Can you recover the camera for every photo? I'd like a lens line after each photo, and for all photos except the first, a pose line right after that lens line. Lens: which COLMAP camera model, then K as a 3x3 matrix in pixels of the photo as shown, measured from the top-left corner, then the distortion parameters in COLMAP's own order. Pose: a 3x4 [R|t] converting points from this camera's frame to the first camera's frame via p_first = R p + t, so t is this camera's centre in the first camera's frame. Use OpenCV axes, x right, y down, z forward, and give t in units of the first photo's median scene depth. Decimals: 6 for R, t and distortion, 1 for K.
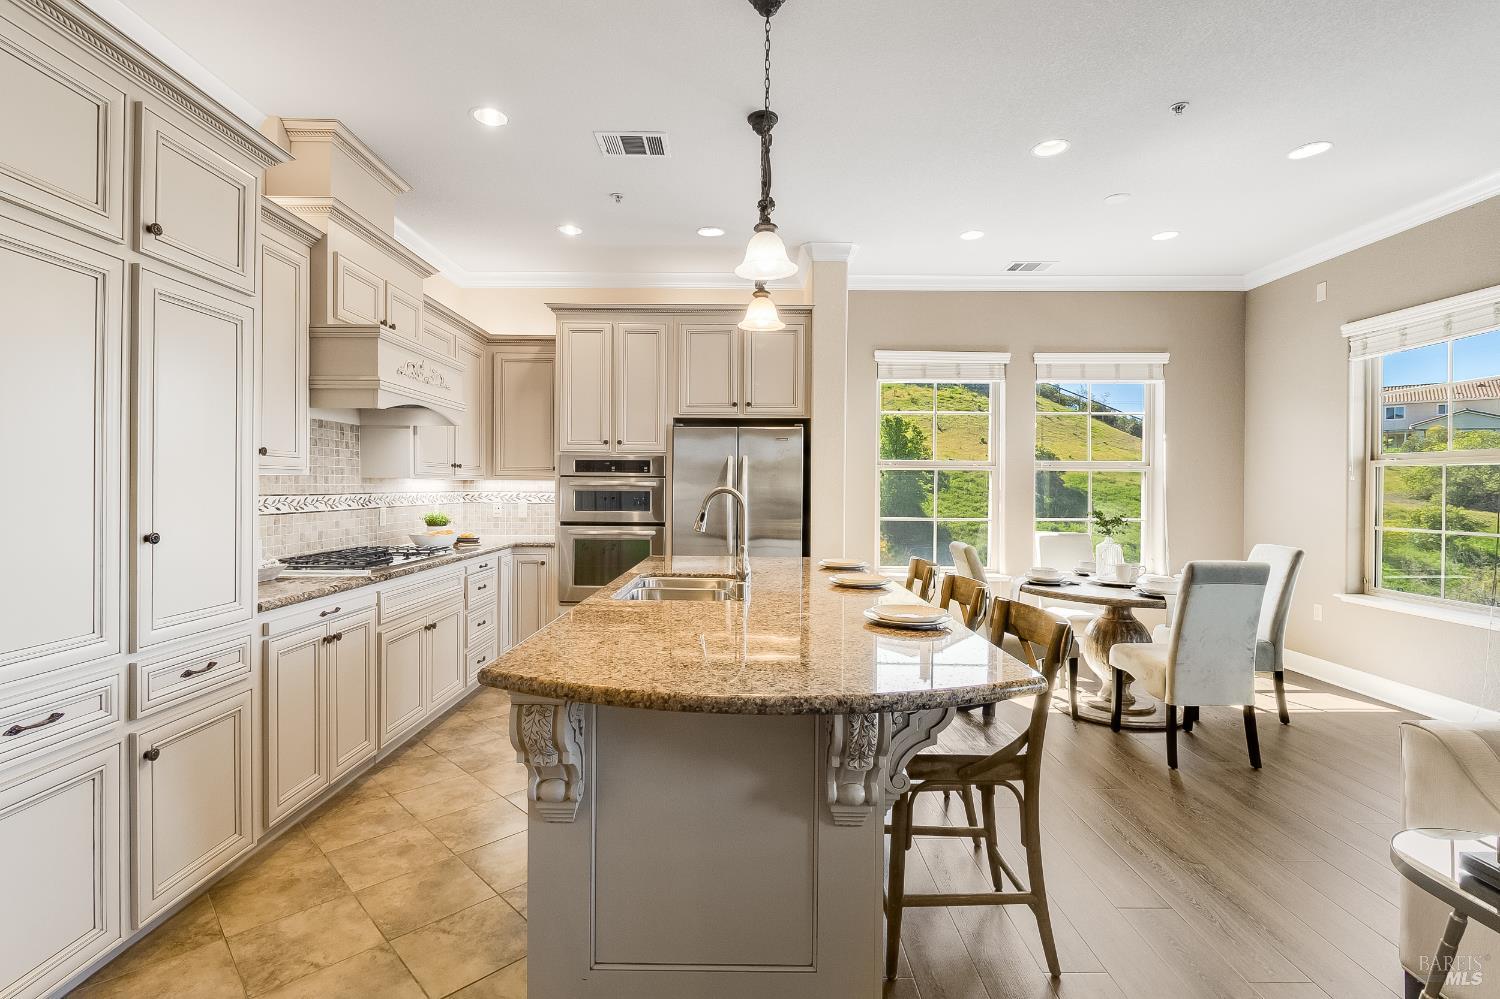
lens RADIAL K [[694.7, 0, 745.6], [0, 694.7, 491.5], [0, 0, 1]] dist [-0.001557, -0.003985]
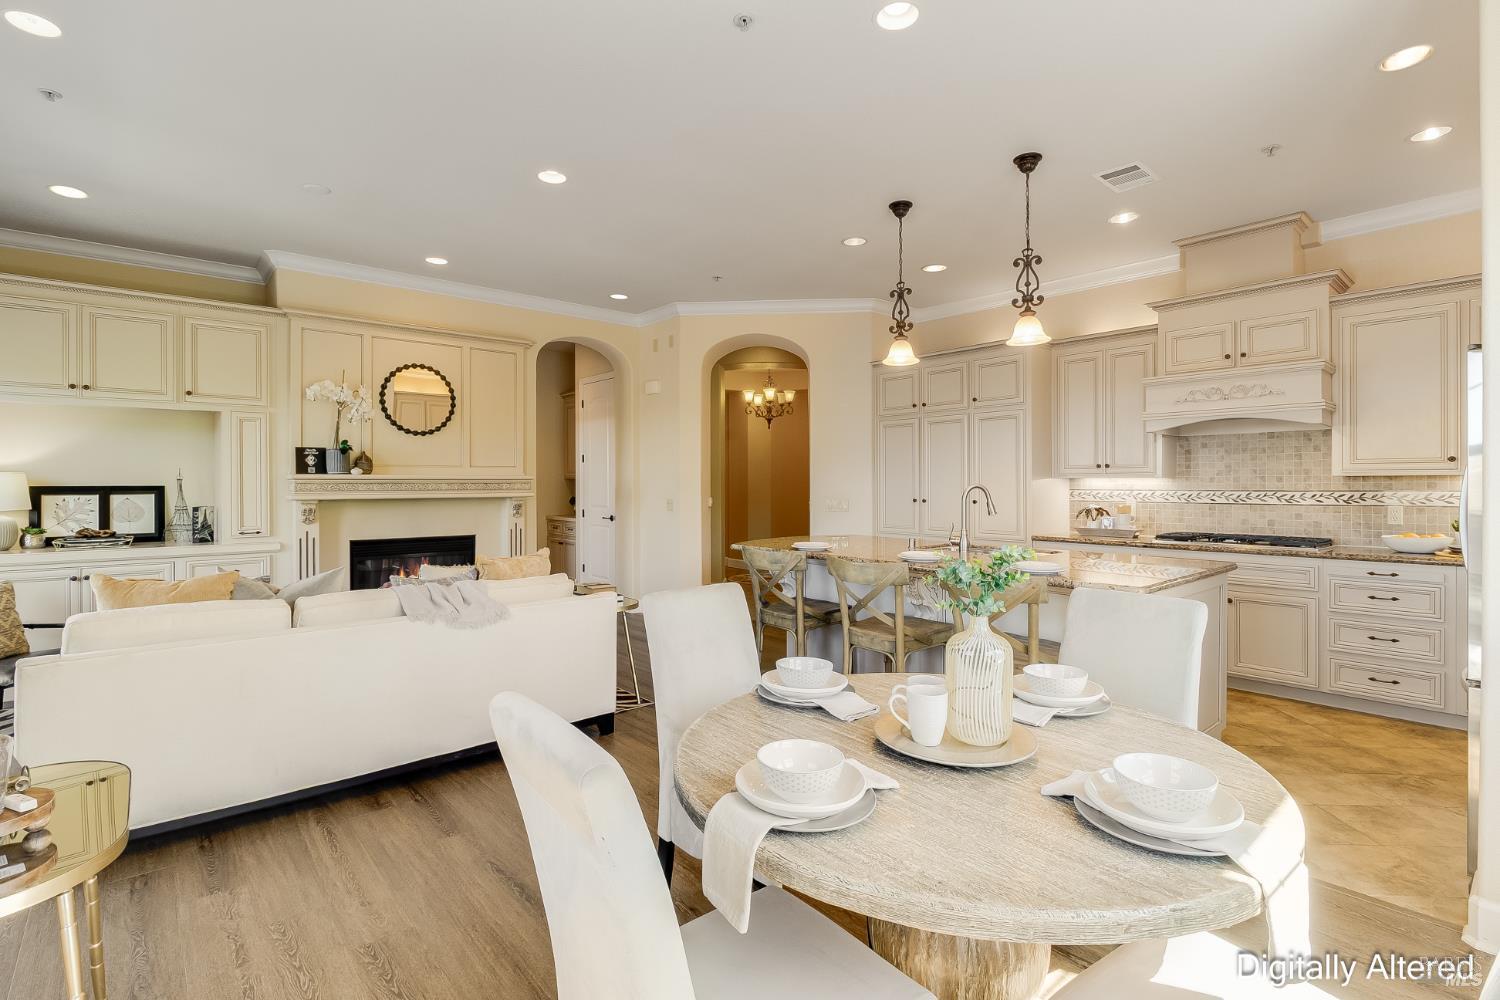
lens RADIAL K [[702.1, 0, 744.2], [0, 702.1, 481.1], [0, 0, 1]] dist [0.001244, -0.000550]
pose [[-0.759294, -0.006298, -0.650717, 0.776191], [-0.007247, 0.999973, -0.001223, -0.004352], [0.650707, 0.003787, -0.759319, 1.084354]]
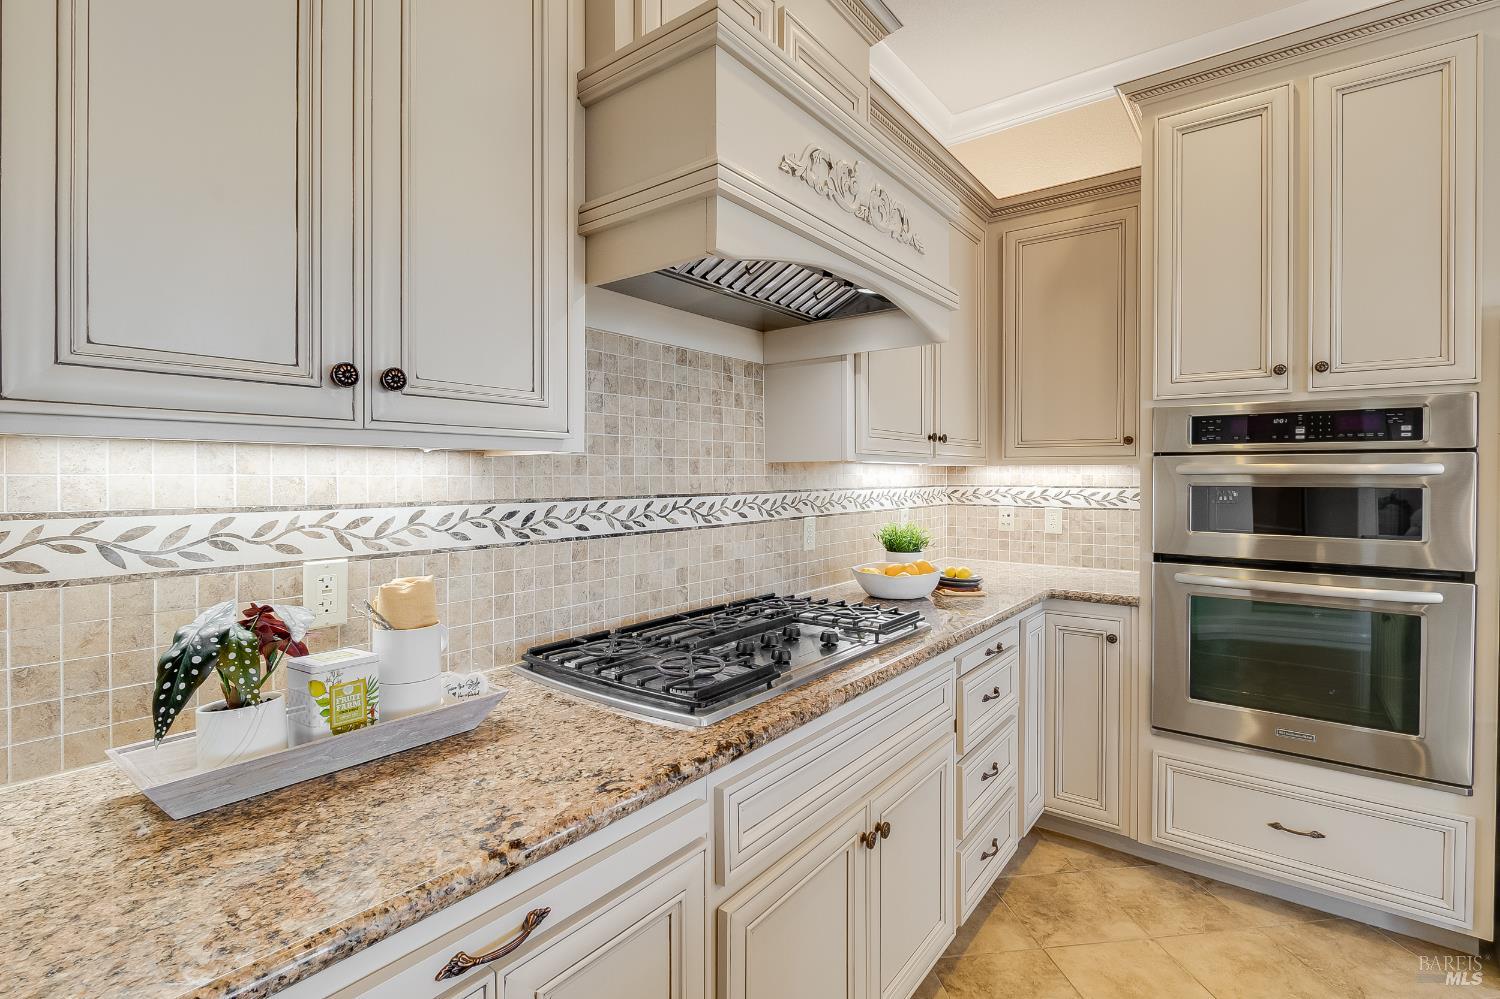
lens RADIAL K [[702.1, 0, 752.4], [0, 702.1, 480.0], [0, 0, 1]] dist [0.001244, -0.000550]
pose [[0.794504, -0.003357, -0.607250, -0.207765], [0.001948, 0.999994, -0.002980, -0.004494], [0.607256, 0.001185, 0.794505, 0.499402]]
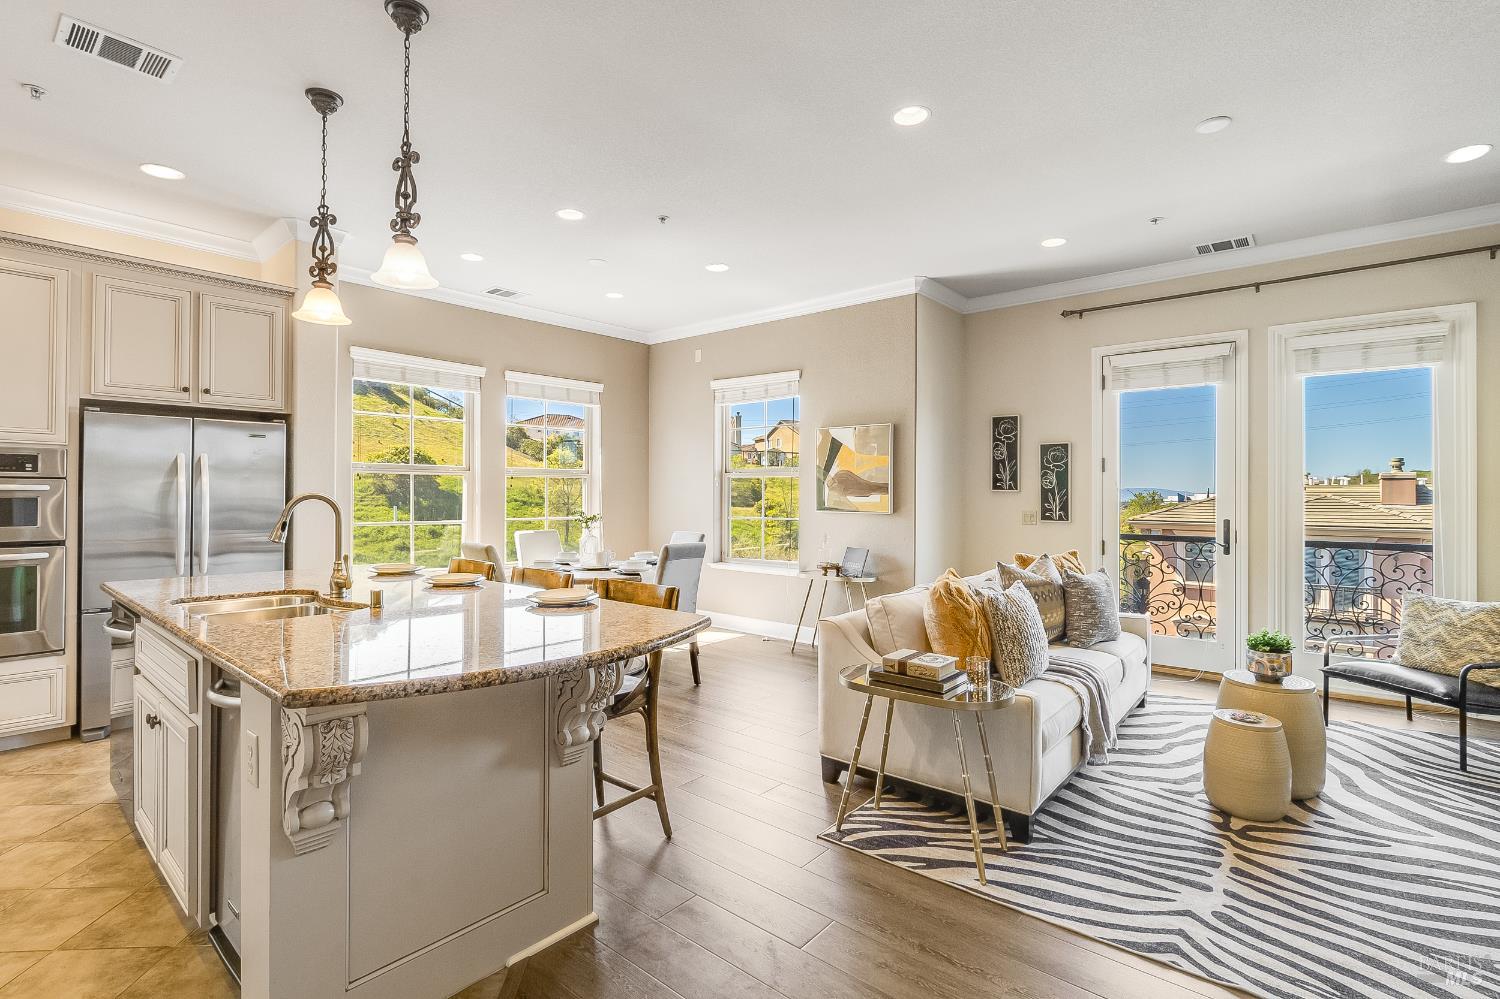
lens RADIAL K [[694.7, 0, 745.6], [0, 694.7, 489.8], [0, 0, 1]] dist [-0.001557, -0.003985]
pose [[0.652162, -0.000909, 0.758079, -0.214314], [0.005568, 0.999978, -0.003591, -0.002268], [-0.758059, 0.006563, 0.652153, -0.021534]]
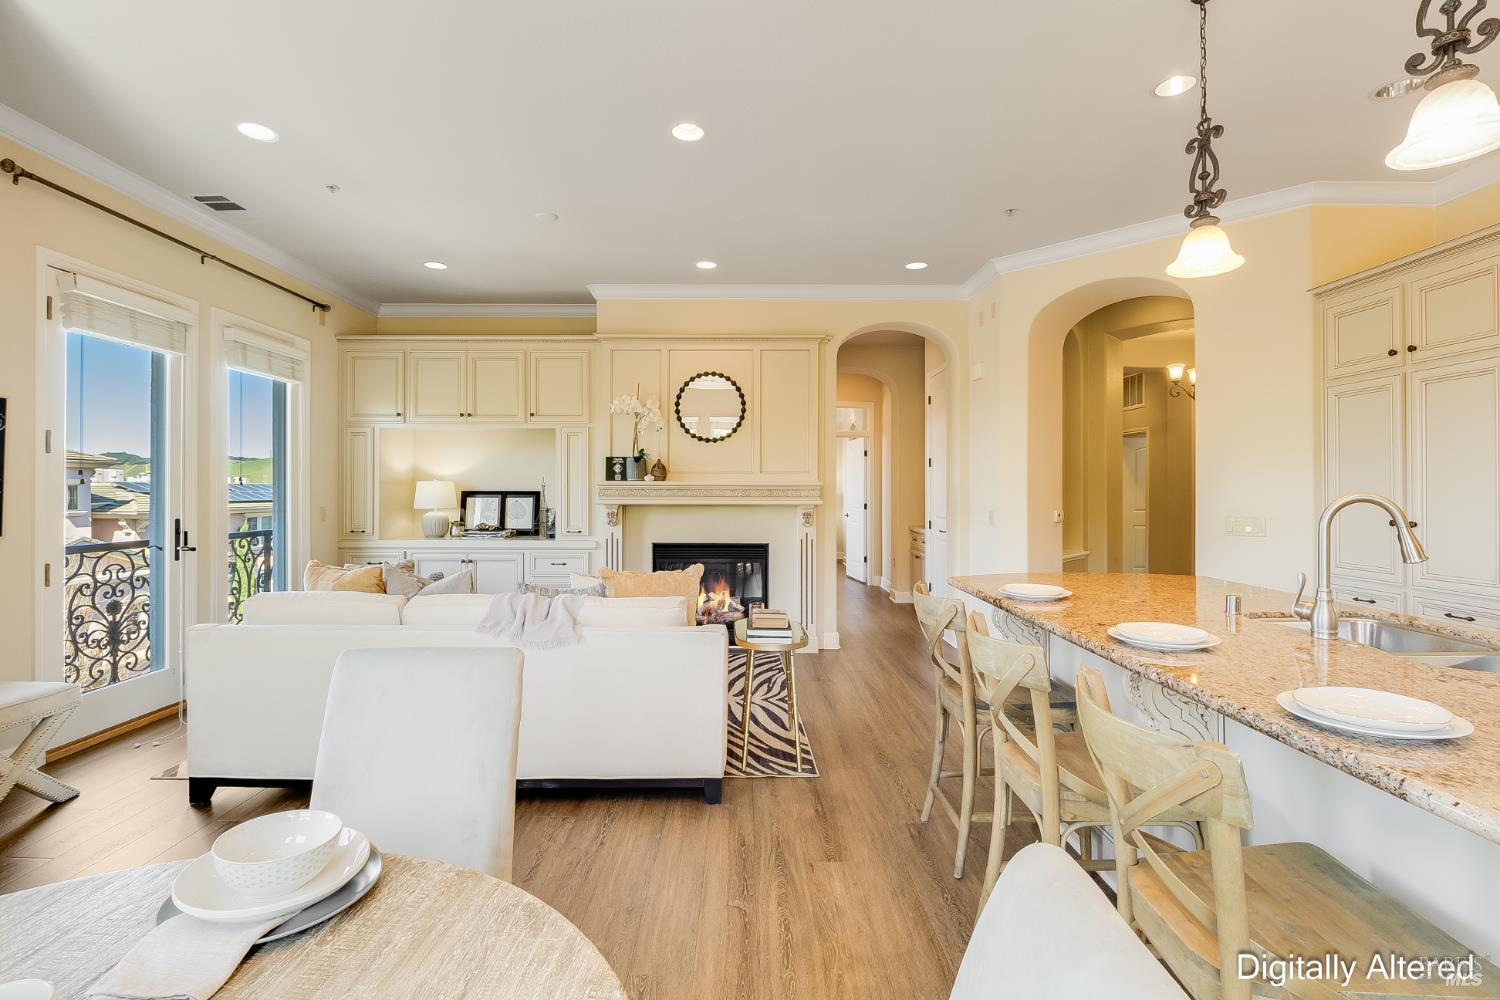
lens RADIAL K [[694.7, 0, 747.8], [0, 694.7, 488.9], [0, 0, 1]] dist [-0.001557, -0.003985]
pose [[-0.999948, -0.008746, -0.005158, 0.343310], [-0.008767, 0.999954, 0.004006, -0.004716], [0.005123, 0.004051, -0.999979, 1.007999]]
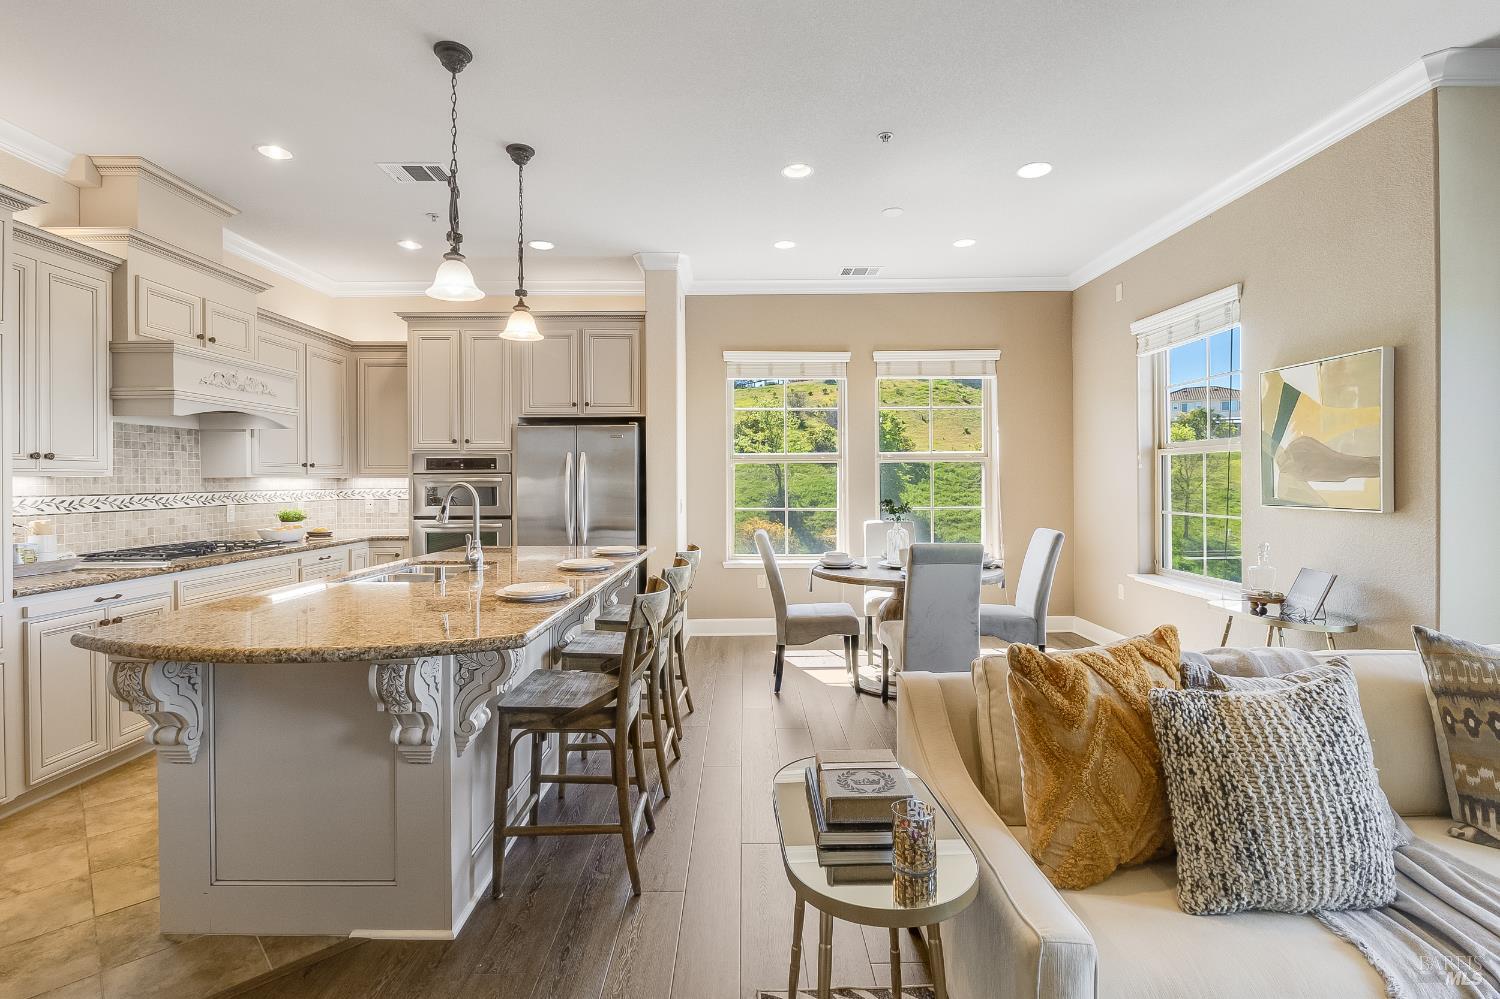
lens RADIAL K [[694.7, 0, 746.2], [0, 694.7, 481.8], [0, 0, 1]] dist [-0.001557, -0.003985]
pose [[0.999903, -0.013312, 0.004005, 0.258013], [0.013329, 0.999903, -0.004110, 0.001810], [-0.003950, 0.004163, 0.999984, -0.075601]]
